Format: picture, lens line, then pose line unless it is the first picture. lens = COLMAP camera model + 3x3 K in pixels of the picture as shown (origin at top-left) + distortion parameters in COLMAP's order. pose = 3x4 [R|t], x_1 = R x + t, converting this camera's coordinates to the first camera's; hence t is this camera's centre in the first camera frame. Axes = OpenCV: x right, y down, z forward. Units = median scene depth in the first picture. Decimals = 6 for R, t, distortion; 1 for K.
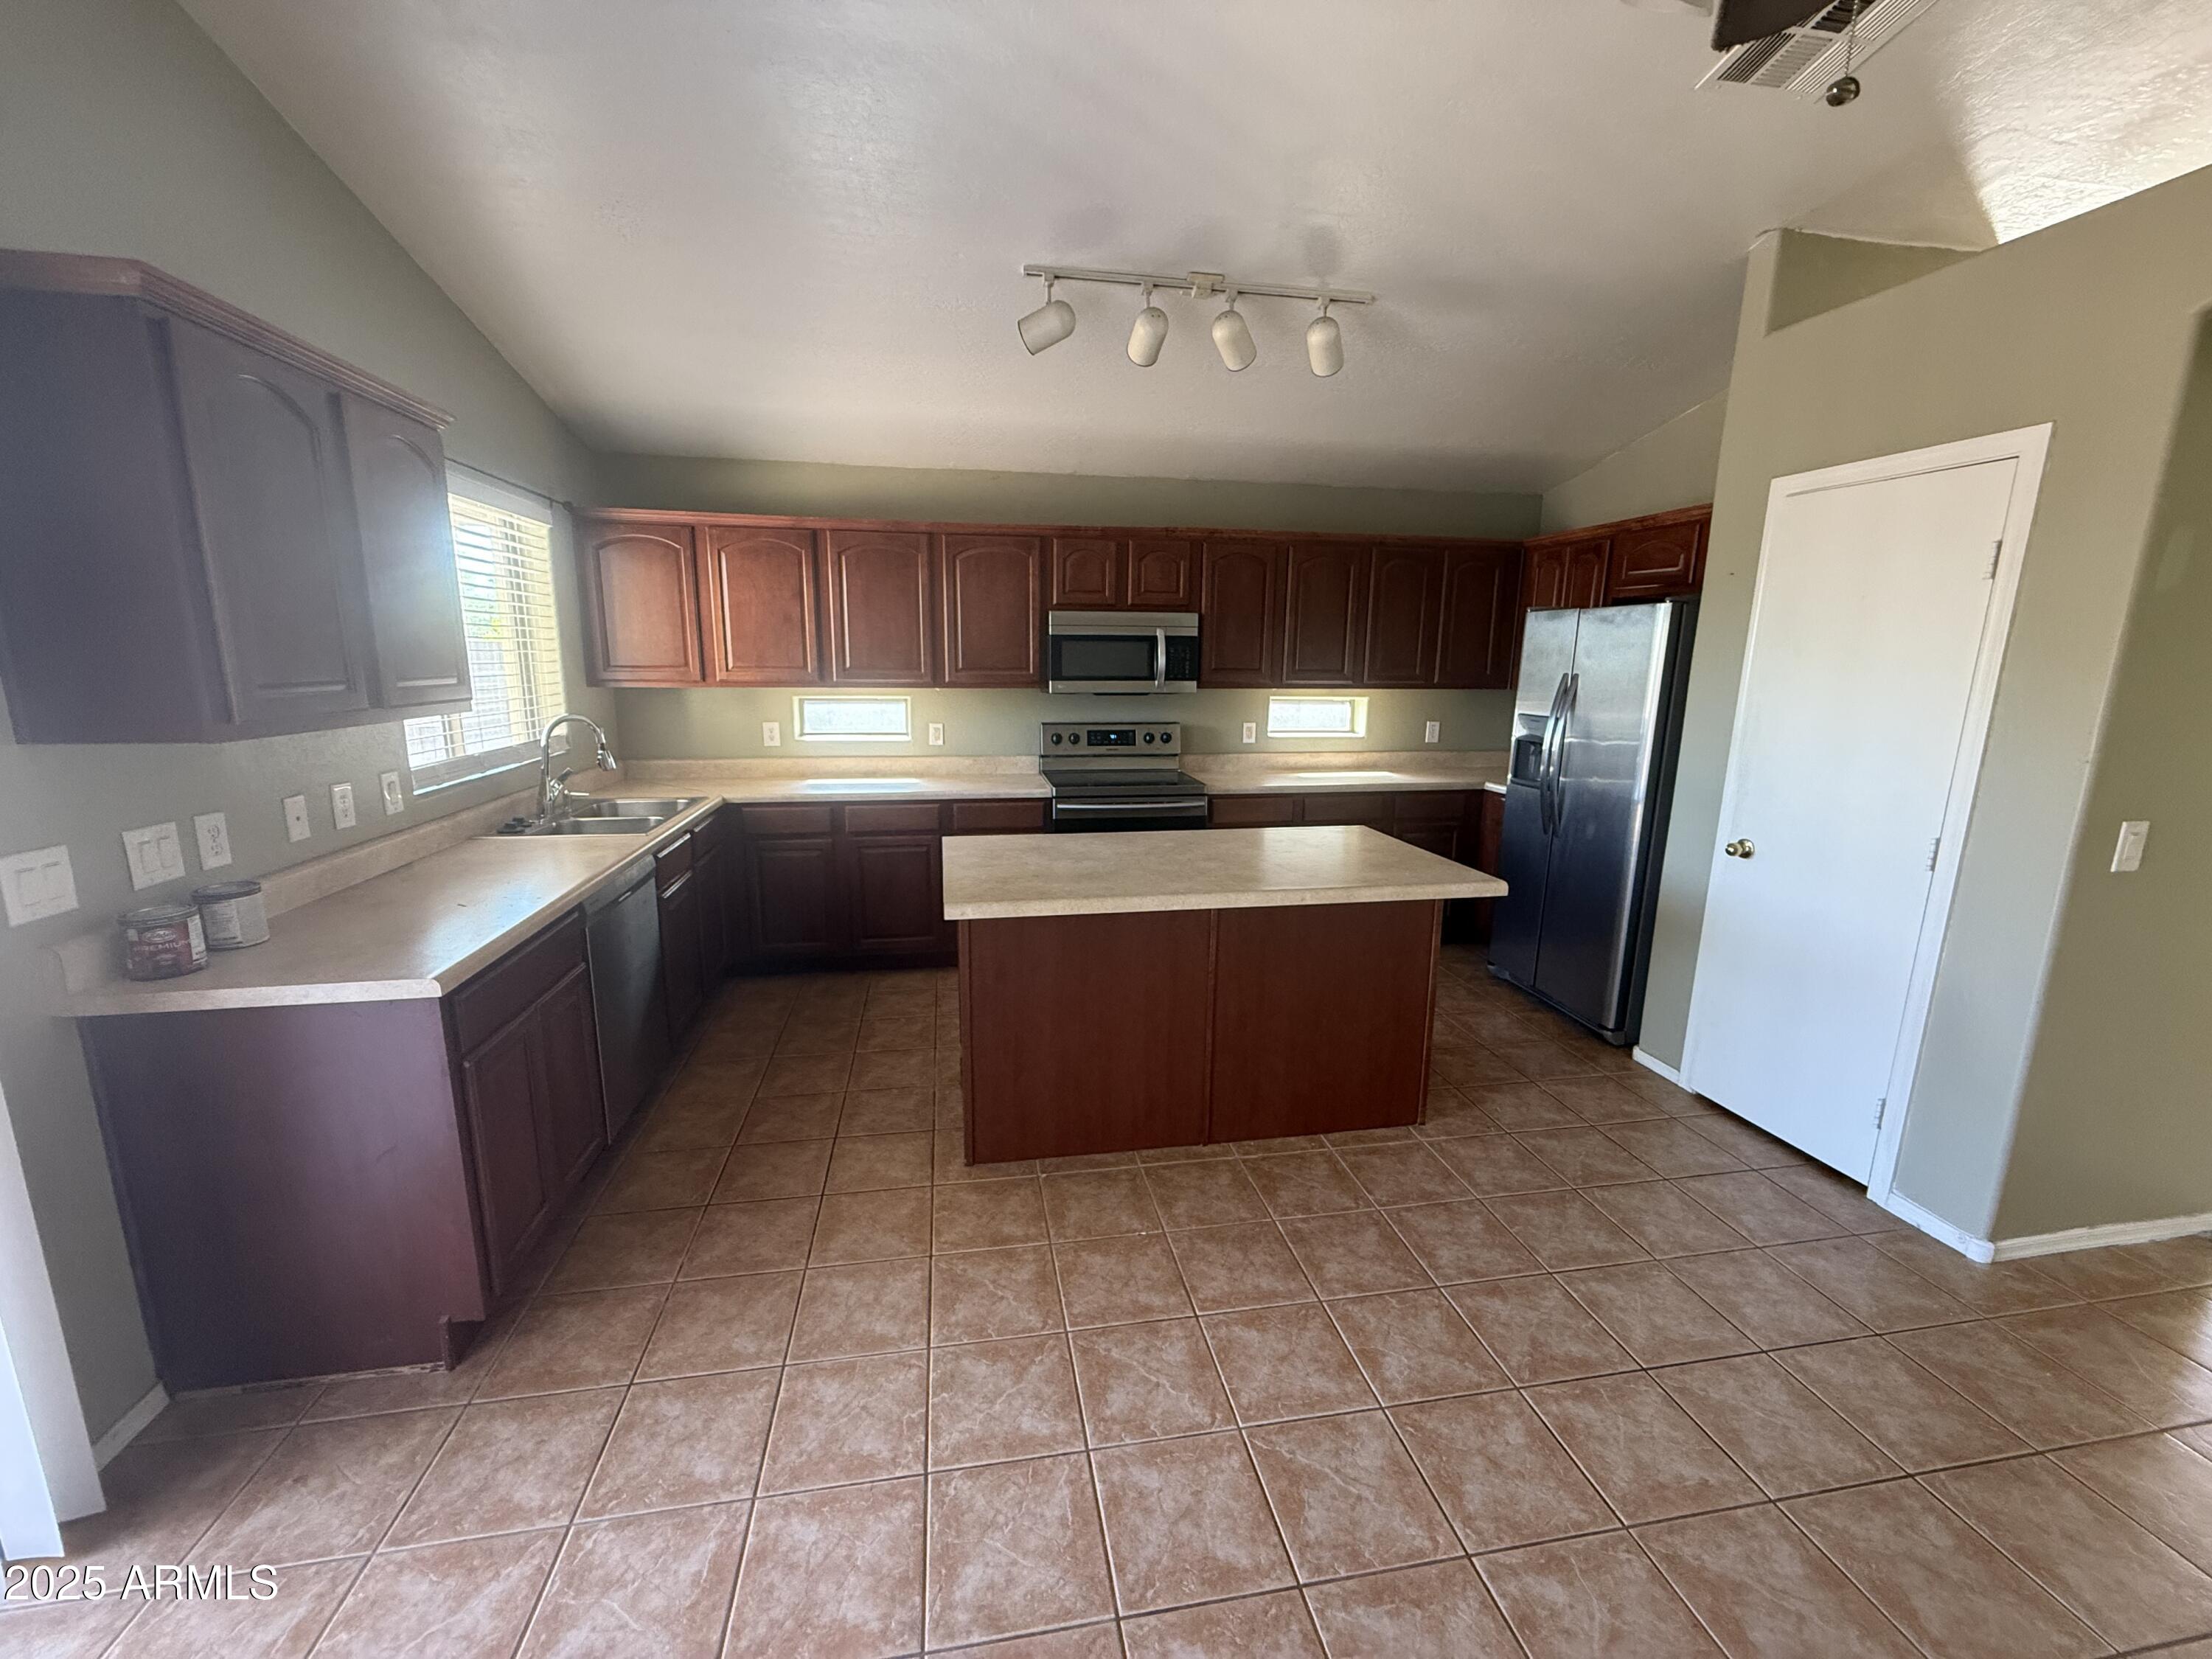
lens RADIAL K [[879.1, 0, 1099.5], [0, 879.1, 829.5], [0, 0, 1]] dist [-0.003583, 0.000365]
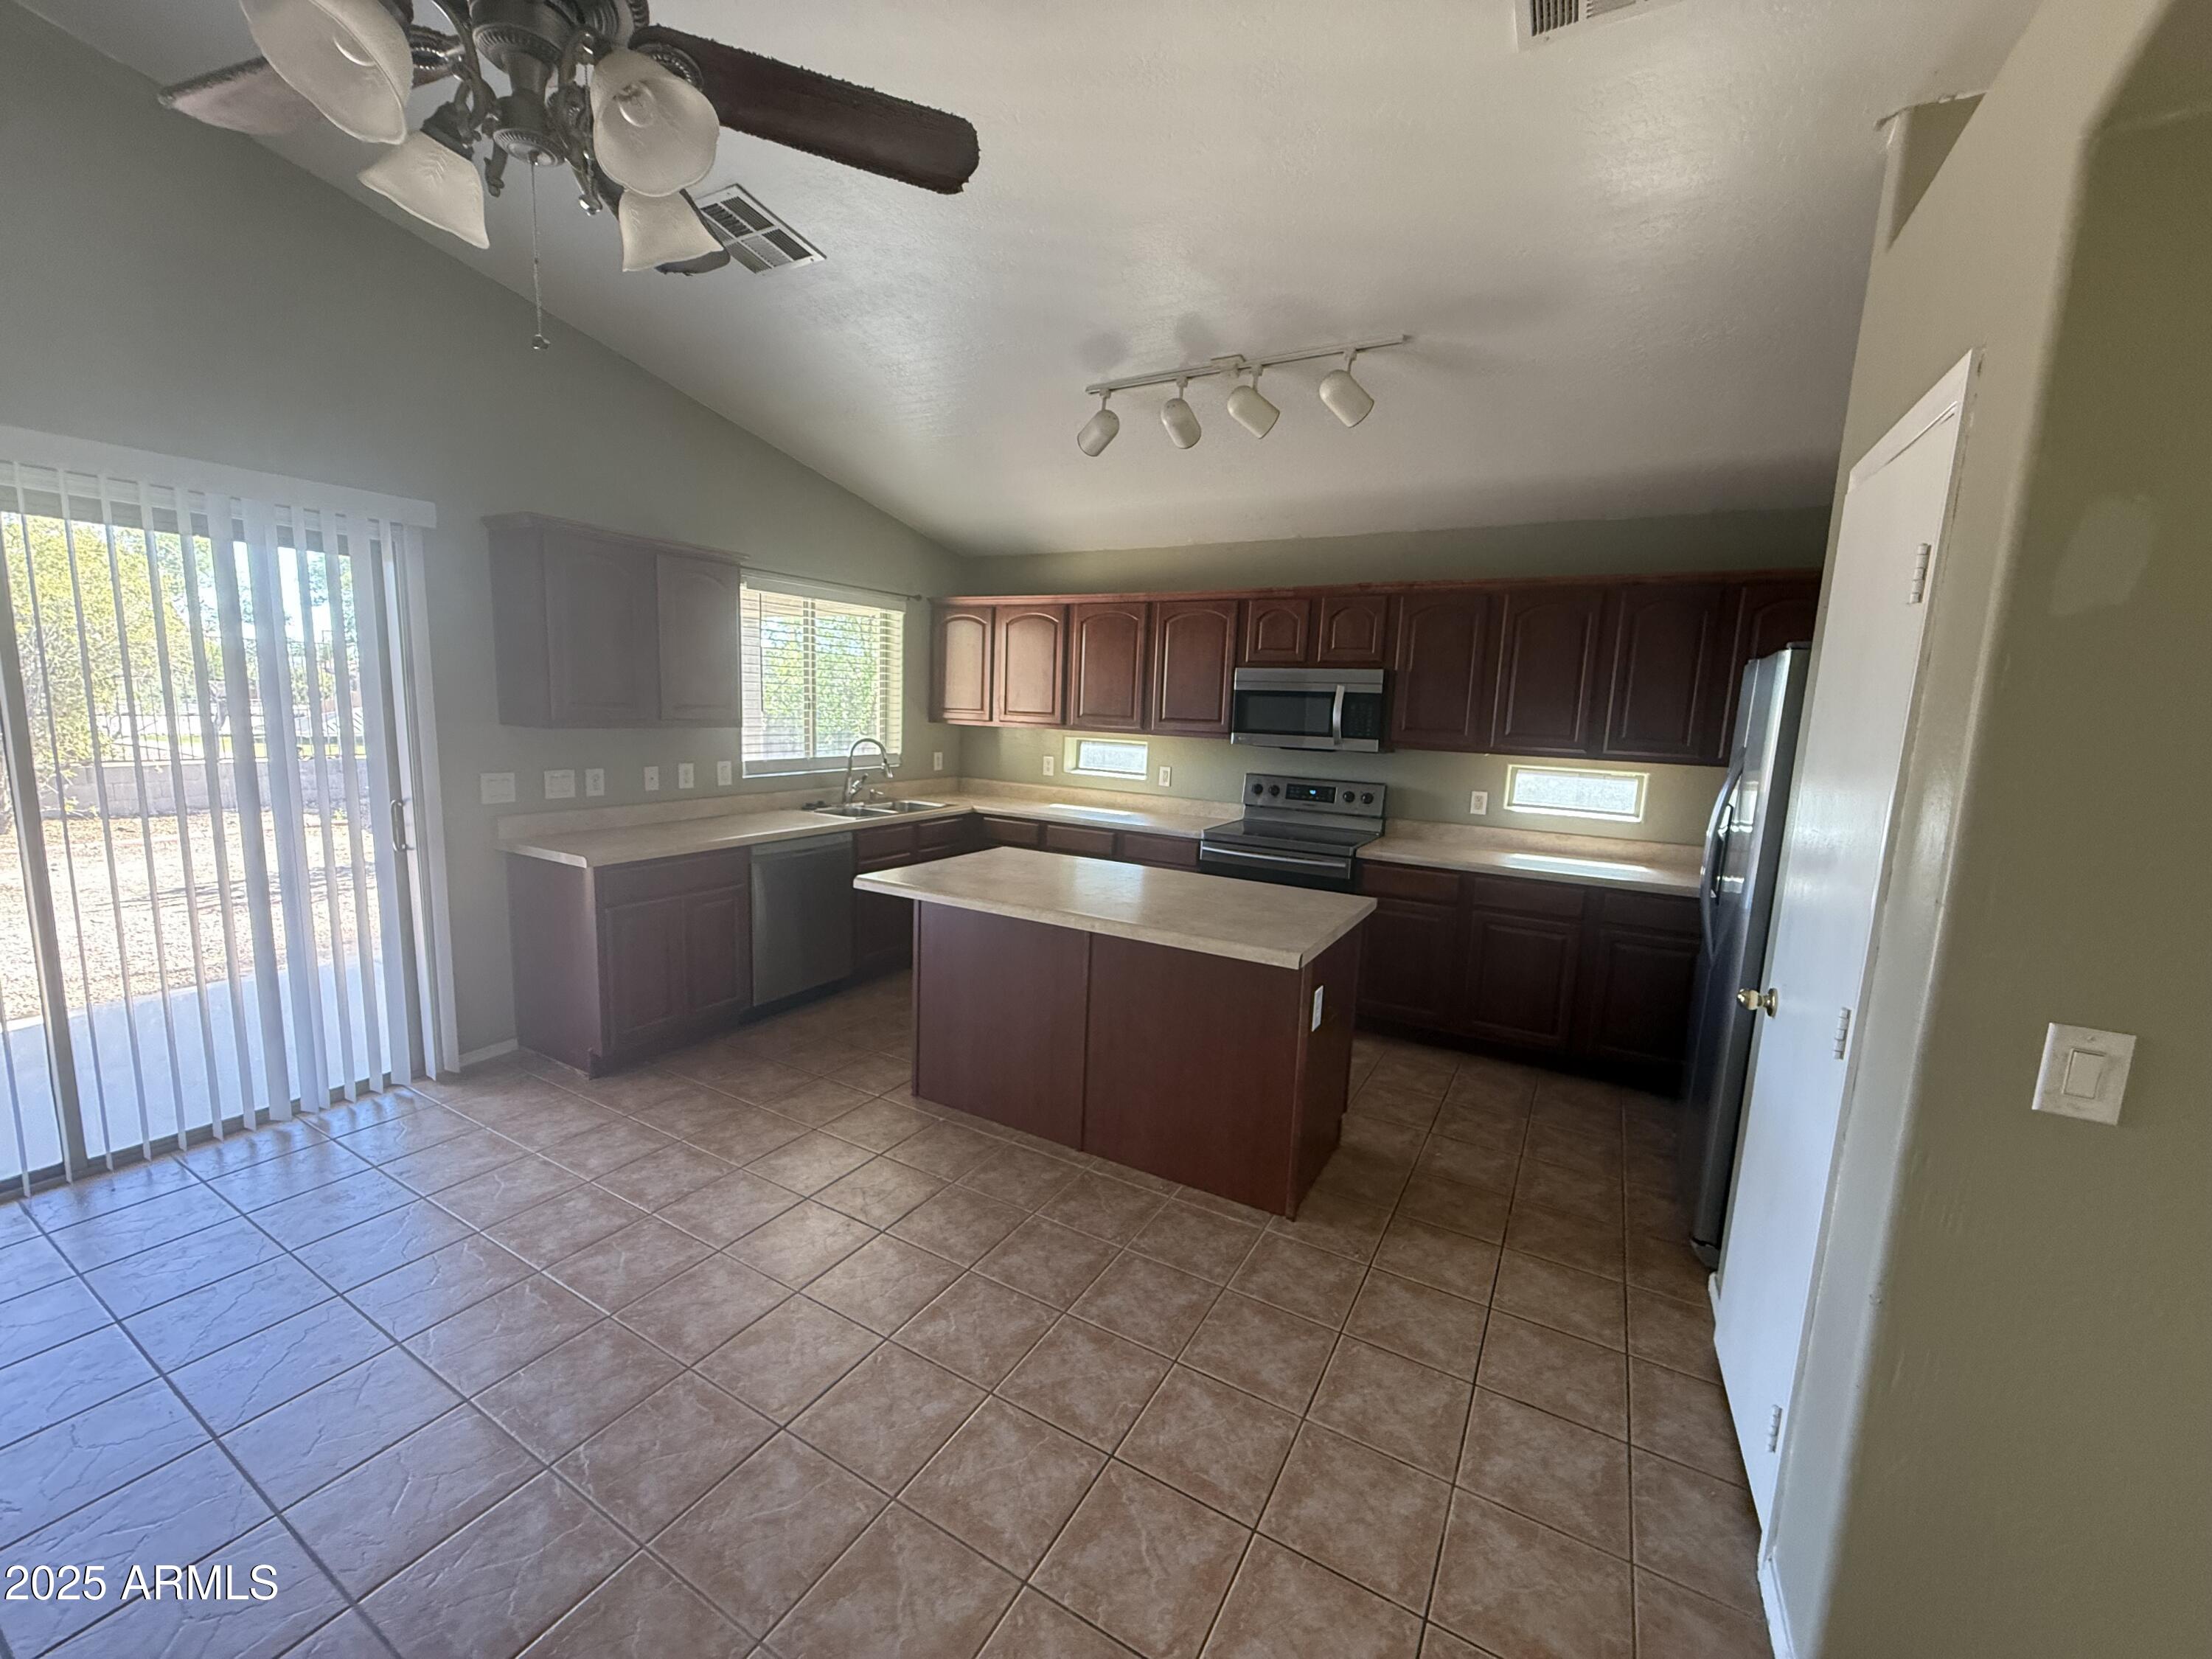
lens RADIAL K [[879.1, 0, 1091.1], [0, 879.1, 827.0], [0, 0, 1]] dist [-0.003583, 0.000365]
pose [[0.764119, 0.109428, -0.635727, 0.617070], [-0.154612, 0.987849, -0.015798, -0.016074], [0.626273, 0.110363, 0.771753, 0.103681]]
